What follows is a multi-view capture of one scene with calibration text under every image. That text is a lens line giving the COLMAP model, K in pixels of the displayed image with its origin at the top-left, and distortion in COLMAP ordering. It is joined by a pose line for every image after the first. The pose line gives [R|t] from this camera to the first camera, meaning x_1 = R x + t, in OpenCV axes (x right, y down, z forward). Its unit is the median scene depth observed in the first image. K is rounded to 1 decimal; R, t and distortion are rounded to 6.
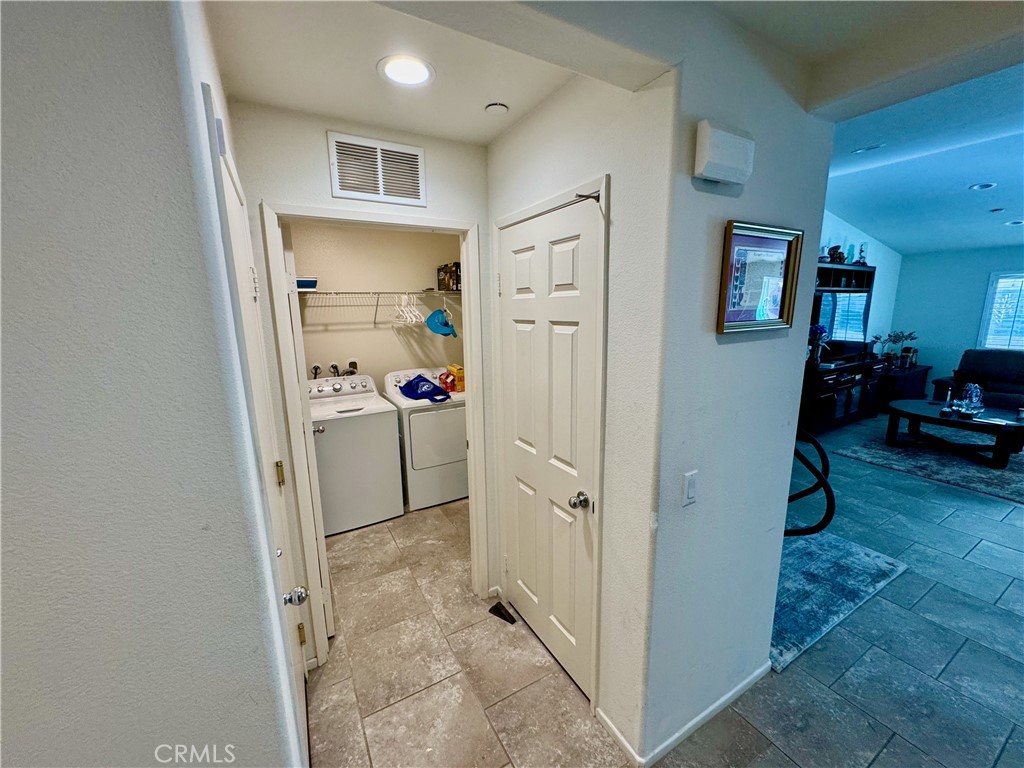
lens RADIAL K [[404.3, 0, 515.3], [0, 404.3, 384.3], [0, 0, 1]] dist [-0.001285, 0.000246]
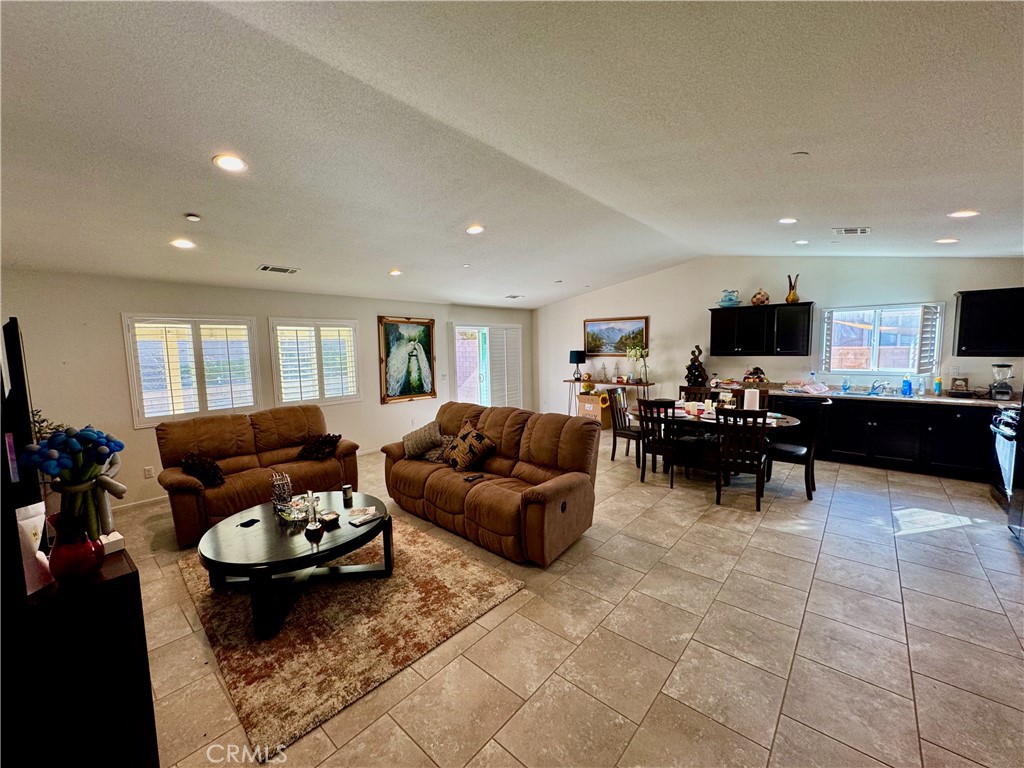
lens RADIAL K [[404.3, 0, 511.2], [0, 404.3, 382.8], [0, 0, 1]] dist [-0.001285, 0.000246]
pose [[-0.319707, -0.069931, 0.944932, 0.457177], [0.203139, 0.969025, 0.140444, -0.184670], [-0.925485, 0.236854, -0.295598, 0.934086]]
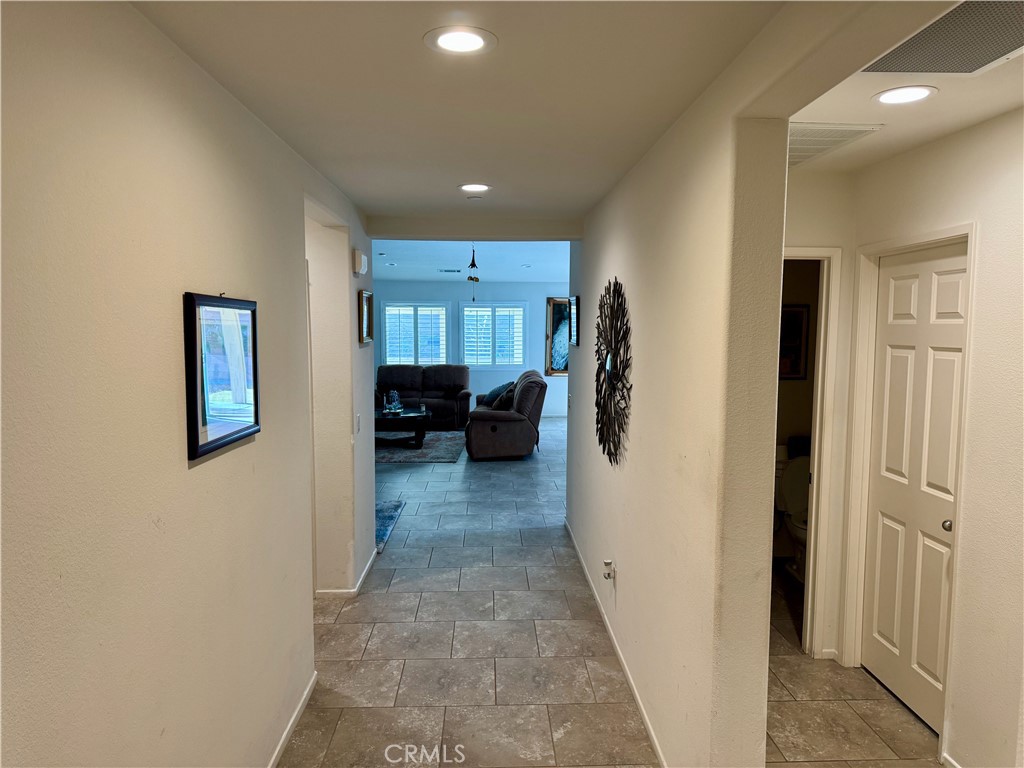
lens RADIAL K [[710.8, 0, 513.3], [0, 710.8, 385.1], [0, 0, 1]] dist [0.002414, 0.000241]
pose [[0.467695, -0.063777, 0.881586, -0.752866], [0.158792, 0.987229, -0.012822, 0.082134], [-0.869509, 0.145986, 0.471849, -0.433464]]
